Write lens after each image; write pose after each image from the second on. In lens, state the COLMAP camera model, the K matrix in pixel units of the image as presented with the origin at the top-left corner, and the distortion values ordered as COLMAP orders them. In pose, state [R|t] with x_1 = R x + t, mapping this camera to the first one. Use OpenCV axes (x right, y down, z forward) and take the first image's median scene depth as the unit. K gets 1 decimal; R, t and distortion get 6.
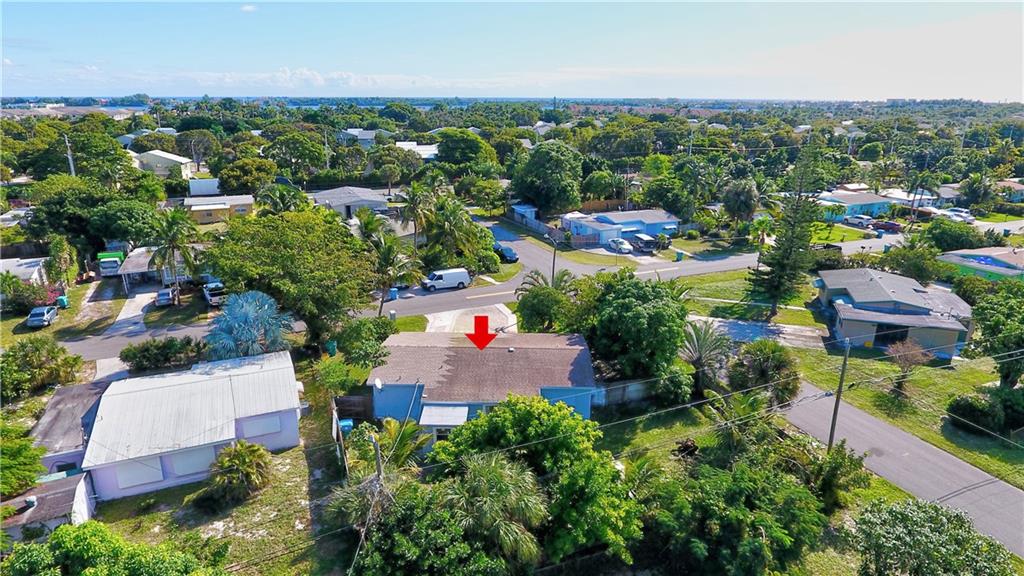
lens RADIAL K [[602.9, 0, 513.2], [0, 602.9, 290.0], [0, 0, 1]] dist [-0.010968, 0.003166]
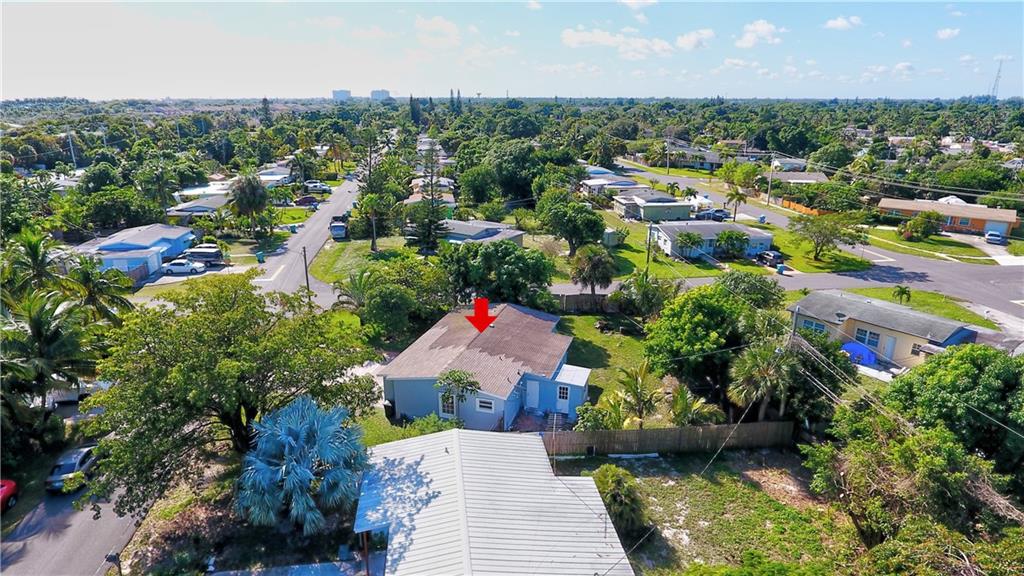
lens RADIAL K [[602.9, 0, 507.8], [0, 602.9, 285.4], [0, 0, 1]] dist [-0.010968, 0.003166]
pose [[0.270720, -0.290375, 0.917820, -0.433025], [0.294576, 0.932675, 0.208187, -0.080973], [-0.916480, 0.214008, 0.338031, 0.263235]]
